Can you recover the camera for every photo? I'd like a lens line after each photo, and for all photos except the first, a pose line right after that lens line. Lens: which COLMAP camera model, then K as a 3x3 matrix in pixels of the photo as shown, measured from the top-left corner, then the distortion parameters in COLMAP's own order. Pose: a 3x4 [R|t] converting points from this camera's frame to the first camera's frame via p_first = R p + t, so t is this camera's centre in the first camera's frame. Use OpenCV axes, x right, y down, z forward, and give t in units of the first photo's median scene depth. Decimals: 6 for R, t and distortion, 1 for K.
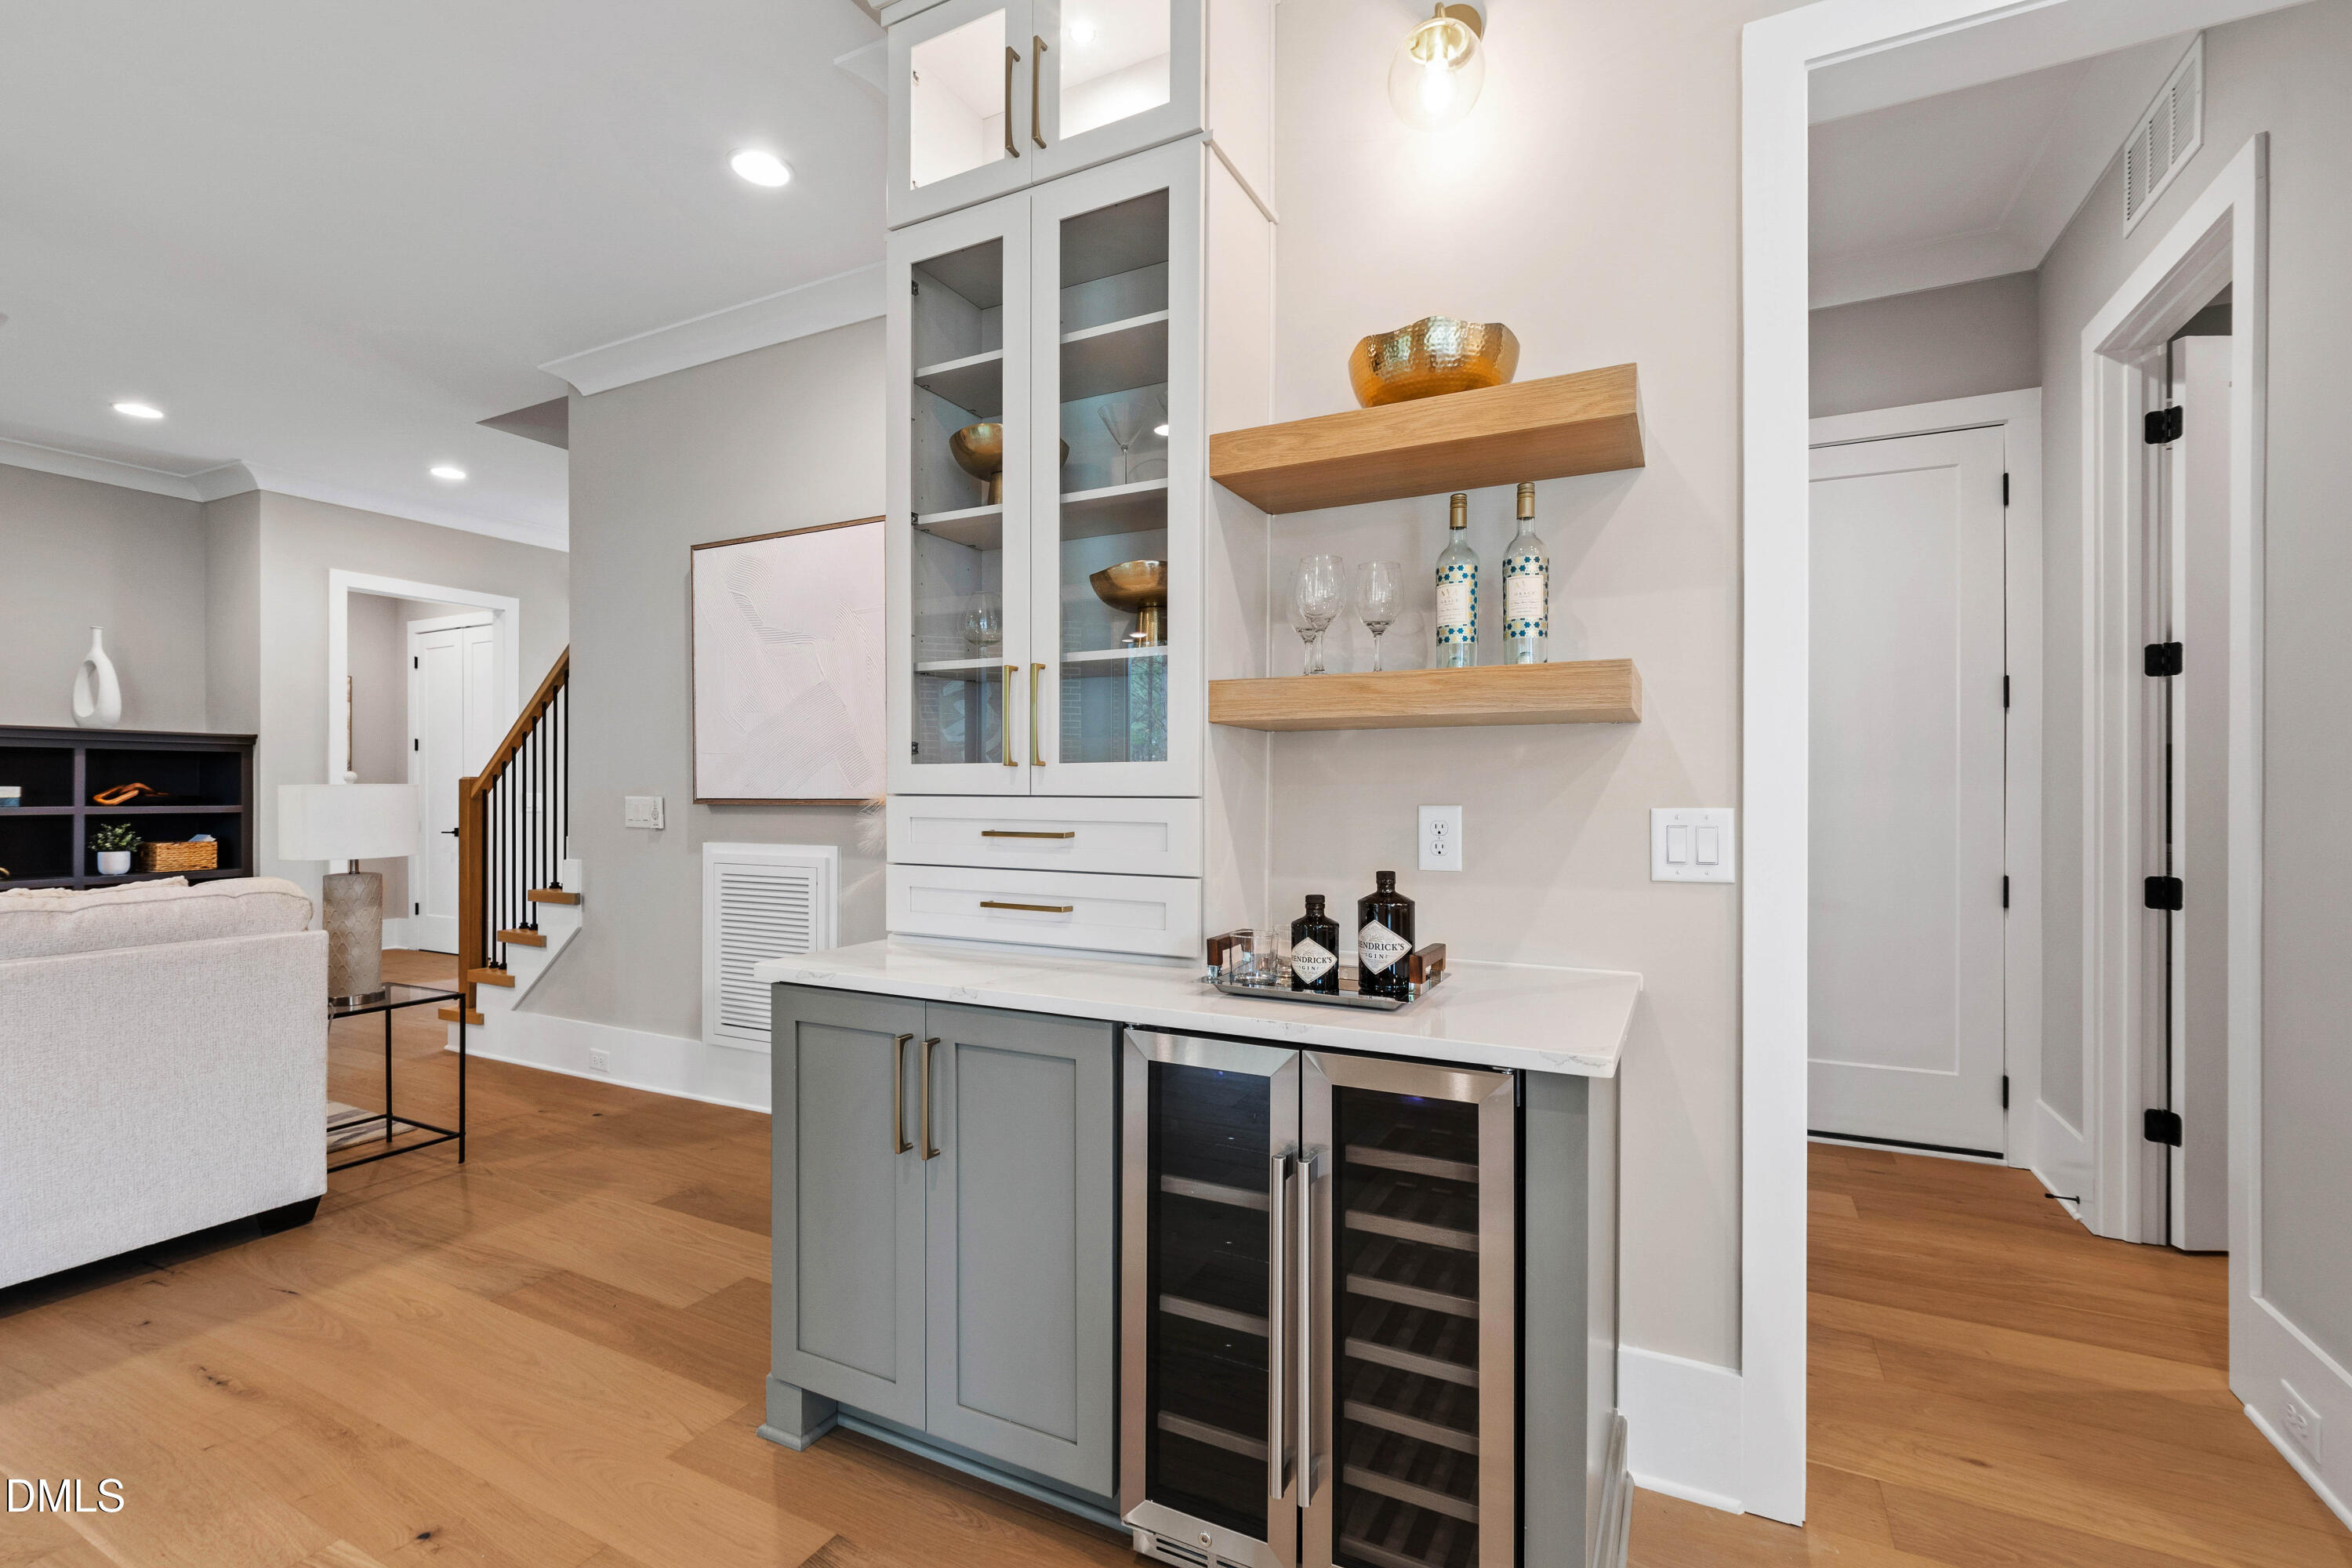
lens RADIAL K [[1030.1, 0, 1175.7], [0, 1030.1, 801.5], [0, 0, 1]] dist [-0.002790, -0.000305]
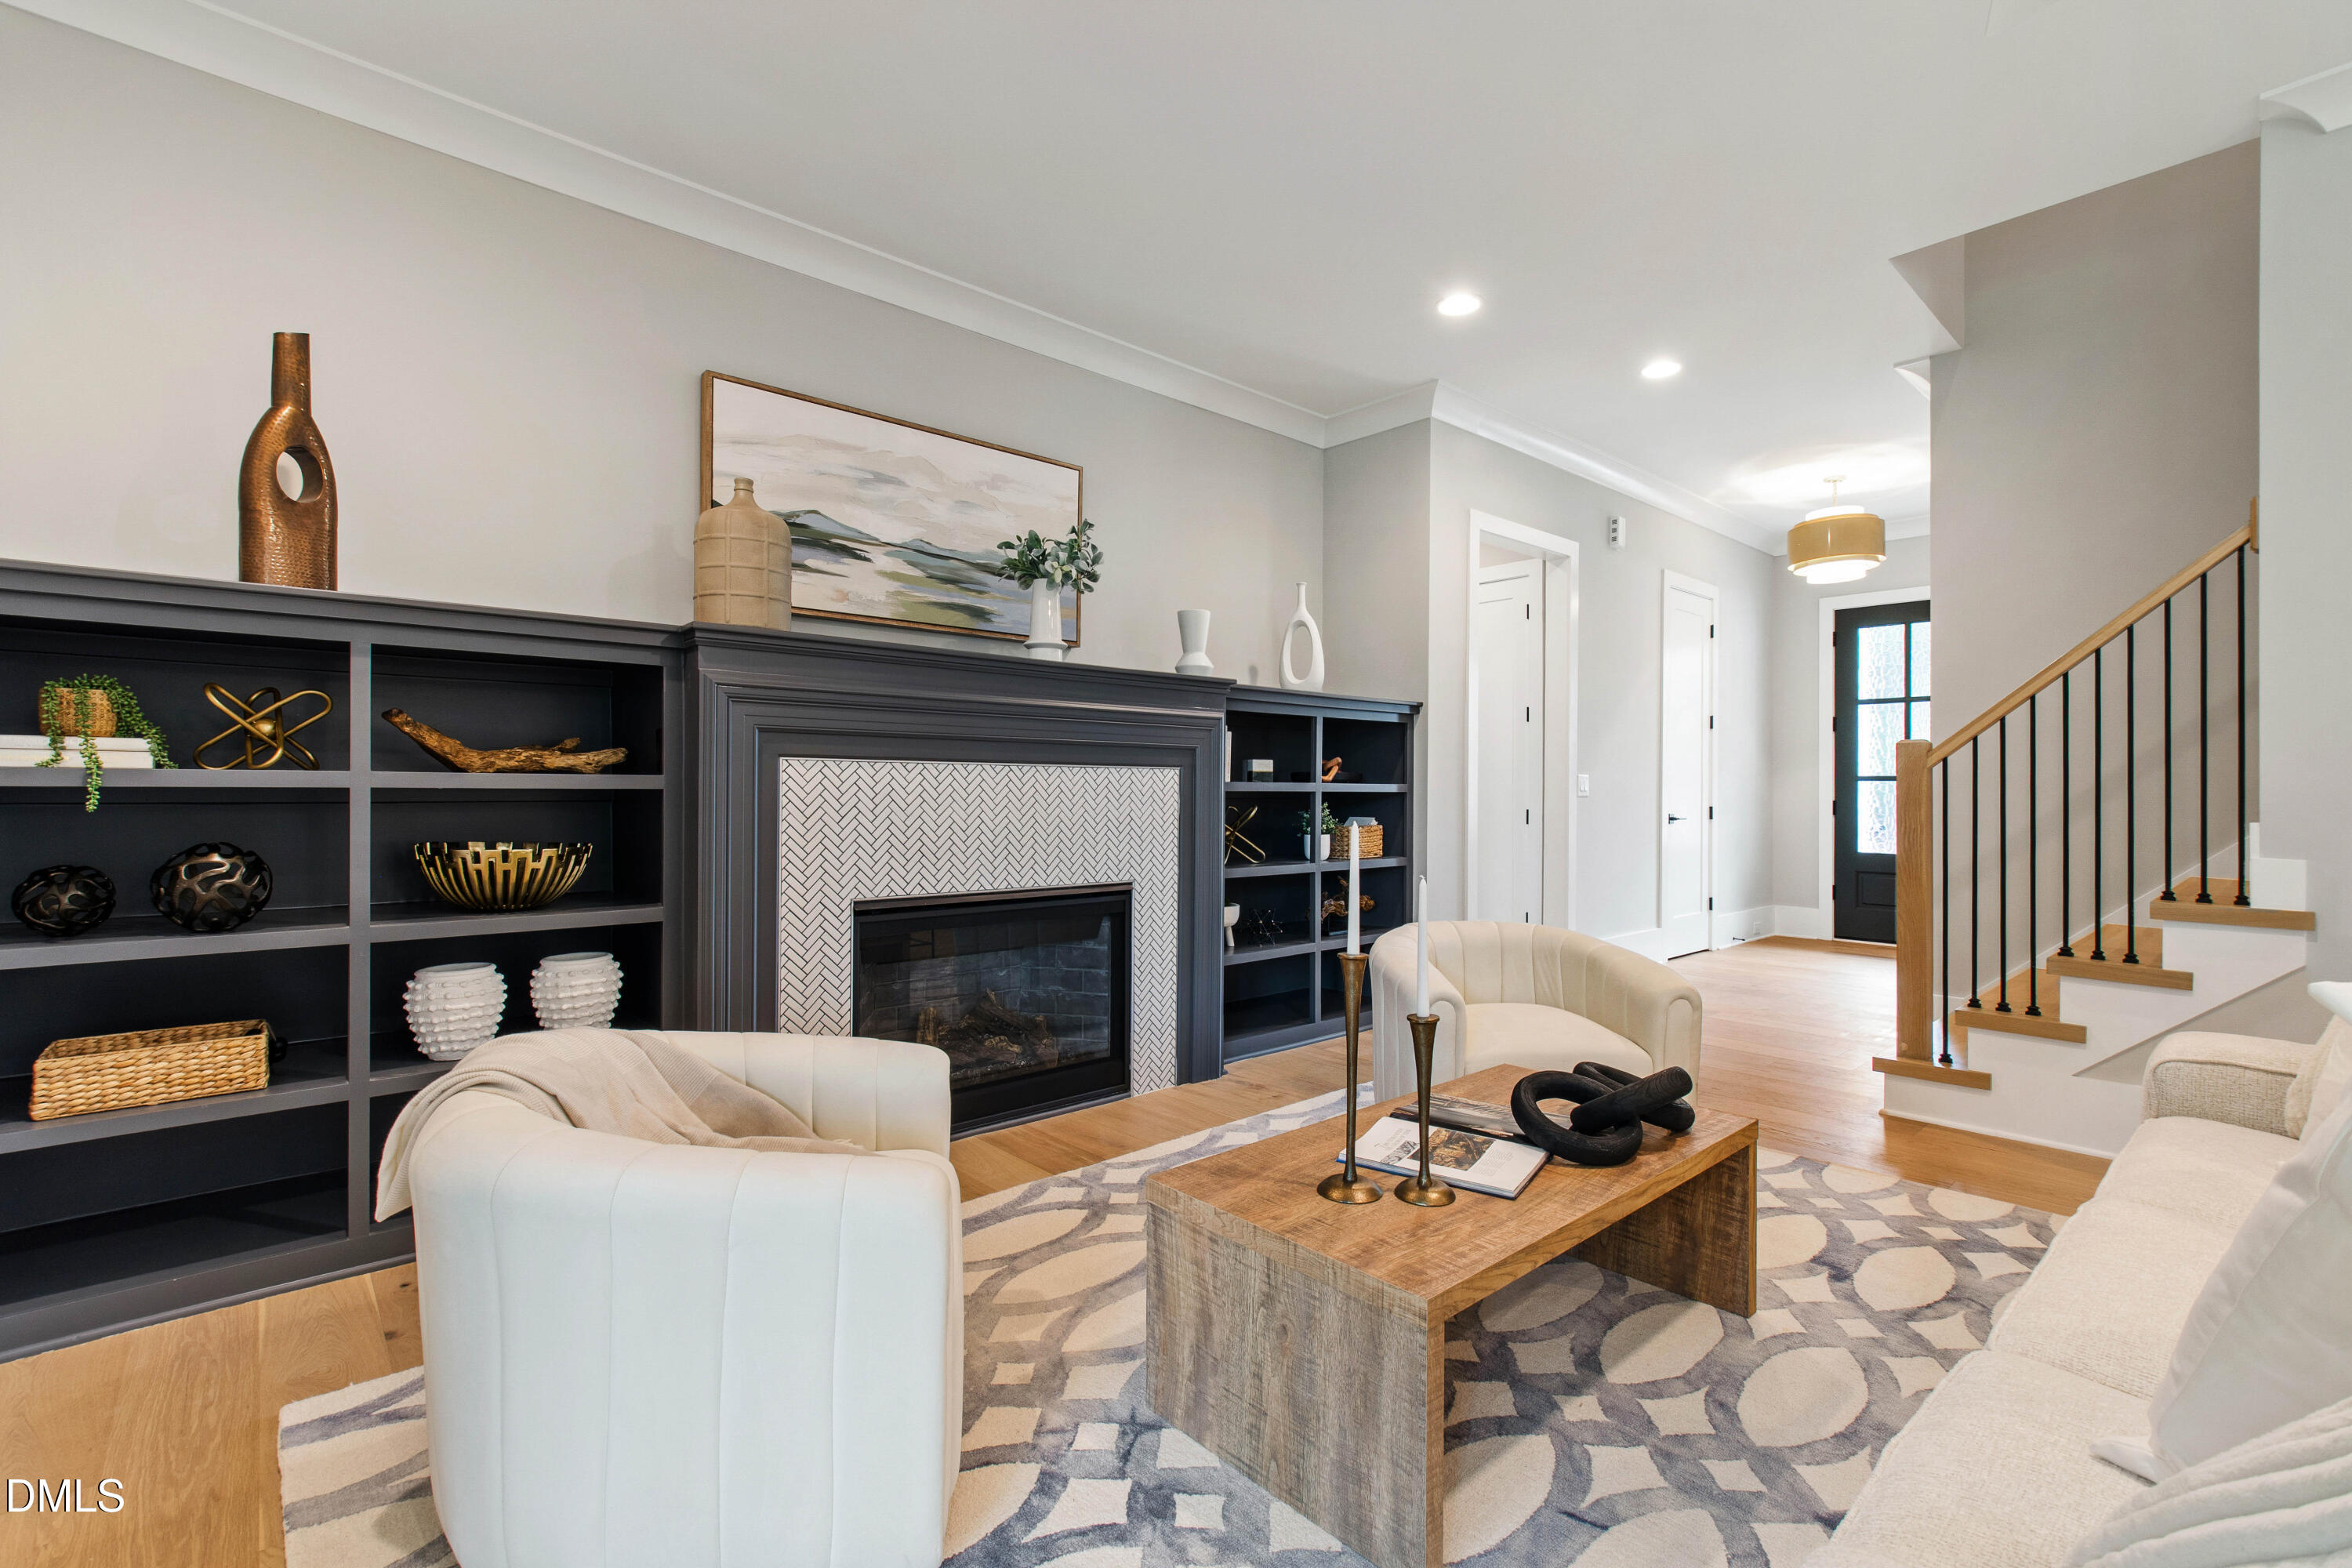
lens RADIAL K [[1040.6, 0, 1172.6], [0, 1040.6, 788.5], [0, 0, 1]] dist [-0.001546, -0.000123]
pose [[0.930090, 0.001289, -0.367329, -1.095223], [-0.005738, 0.999923, -0.011021, 0.026217], [0.367286, 0.012358, 0.930026, 0.159642]]
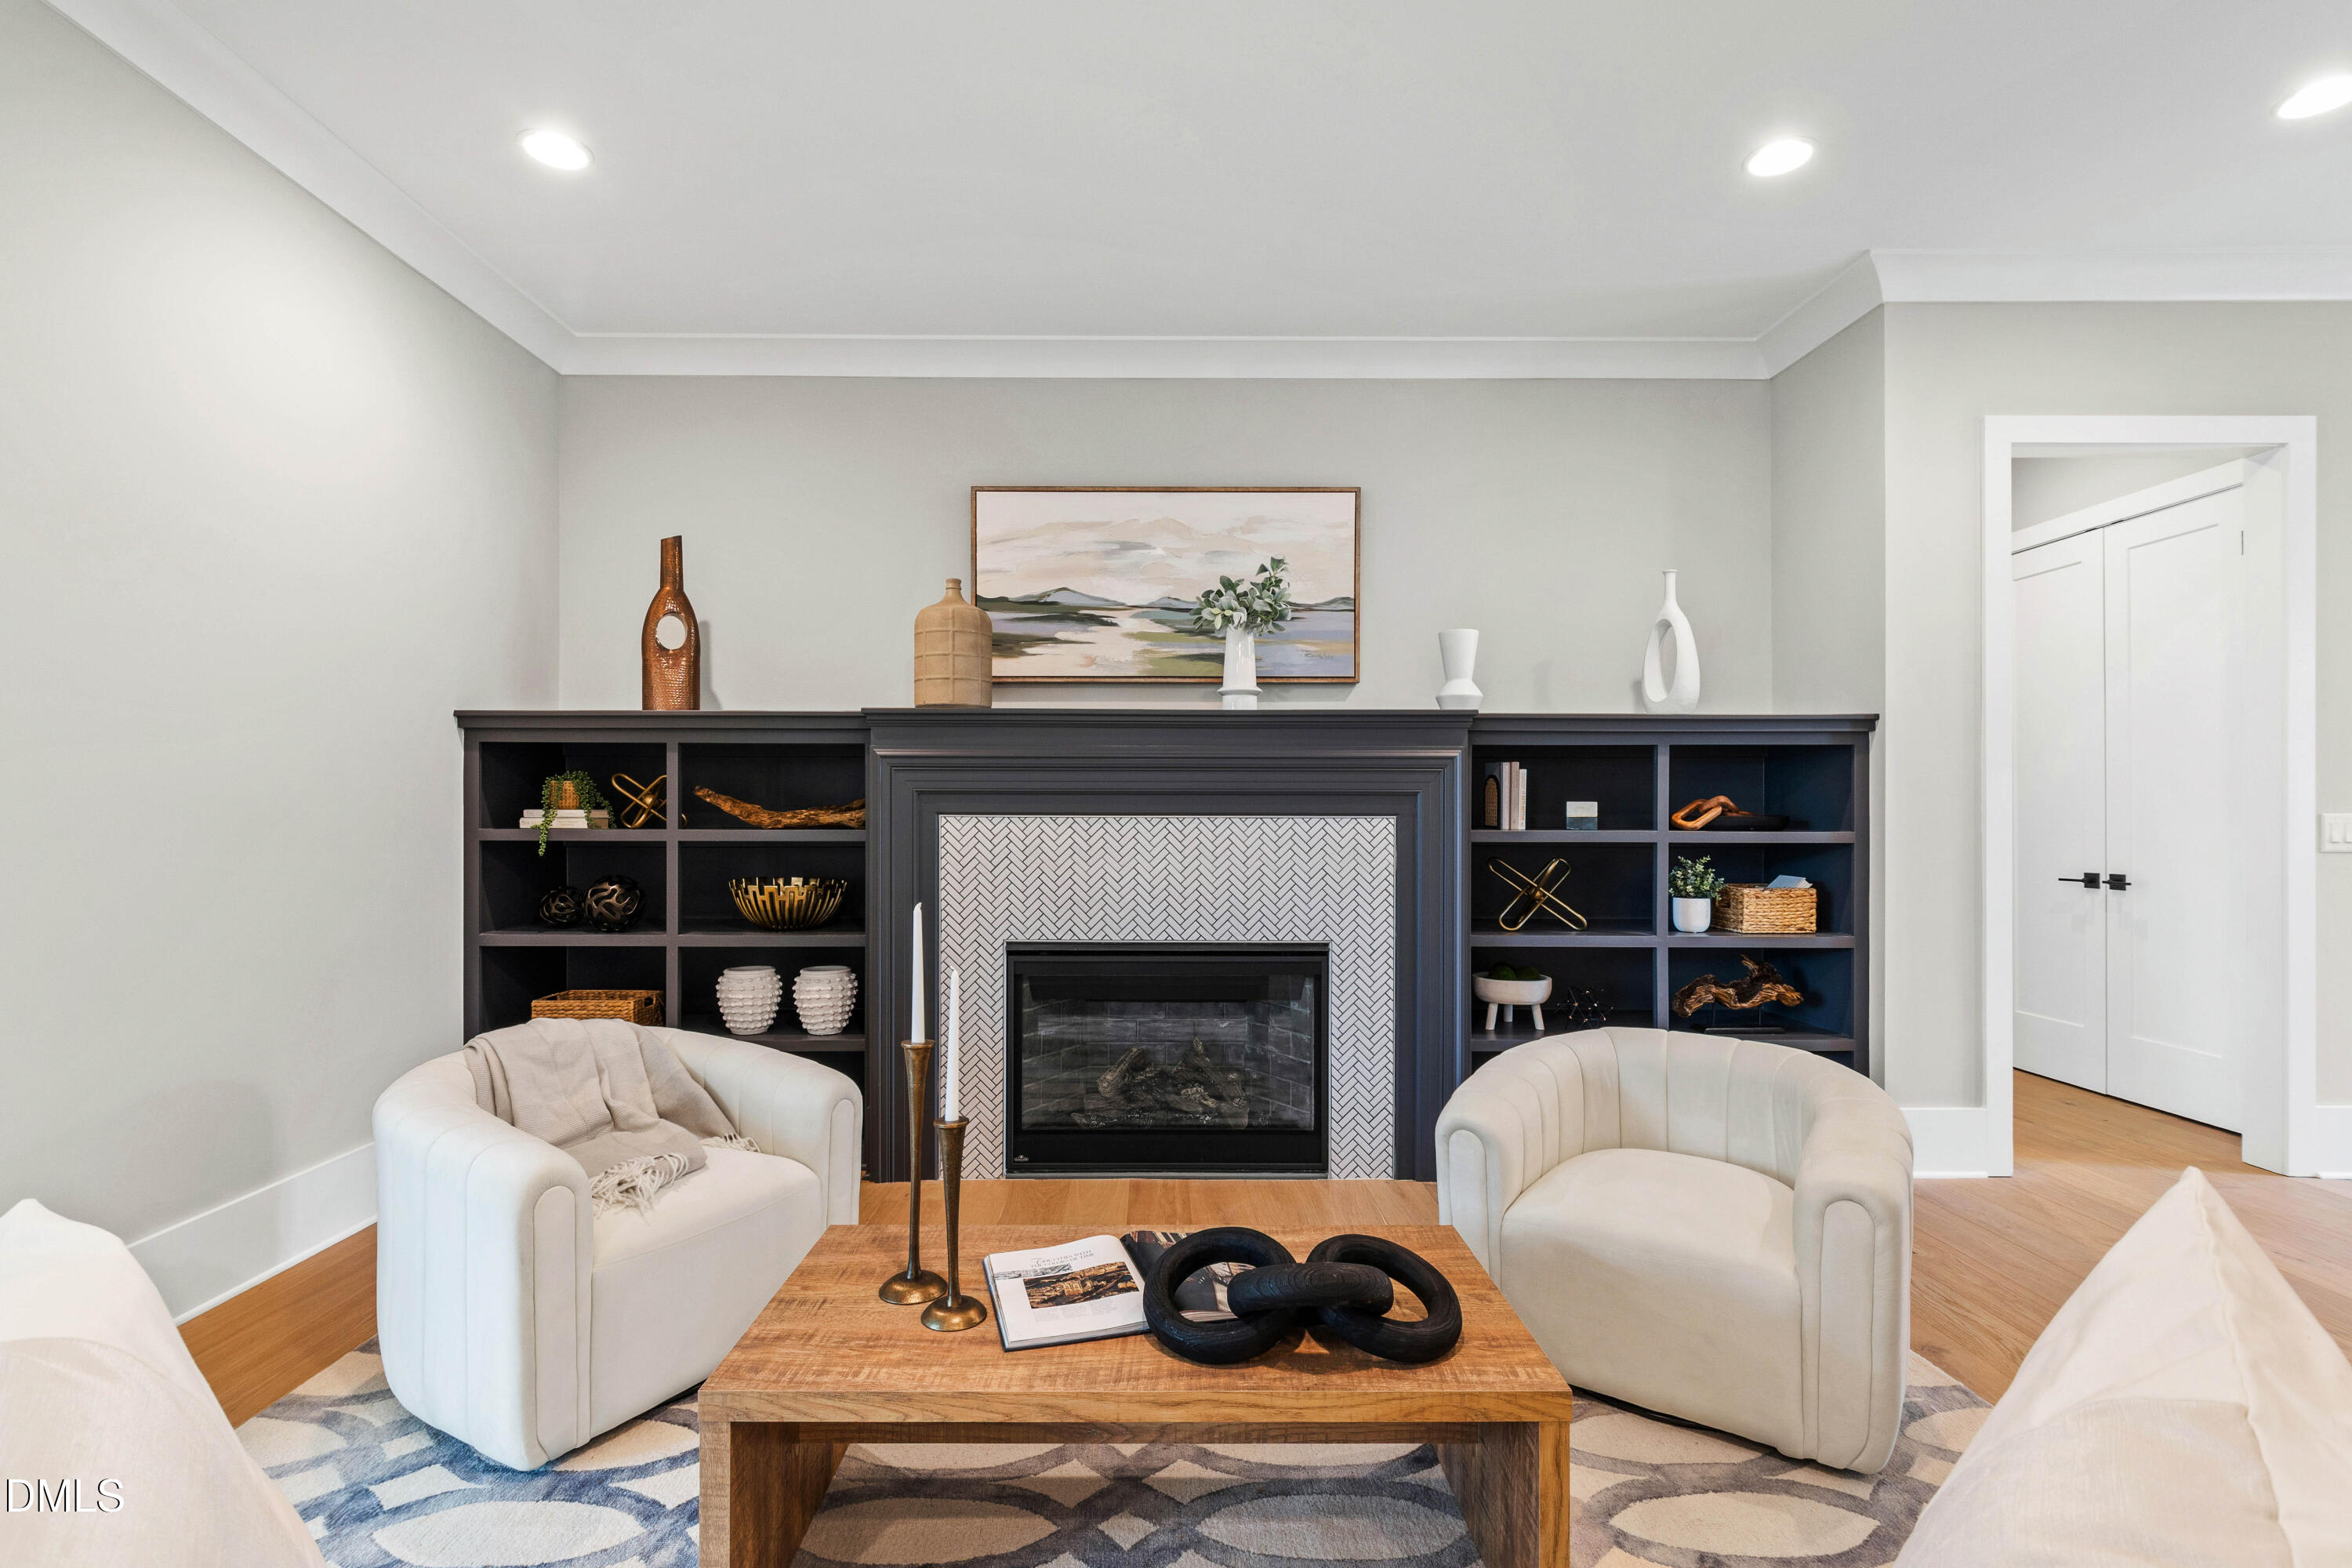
lens RADIAL K [[1079.6, 0, 1161.2], [0, 1079.6, 808.3], [0, 0, 1]] dist [0.002423, -0.000047]
pose [[0.455903, -0.005135, -0.890015, -0.748638], [-0.009102, 0.999904, -0.010431, 0.000532], [0.889983, 0.012856, 0.455813, 0.488779]]
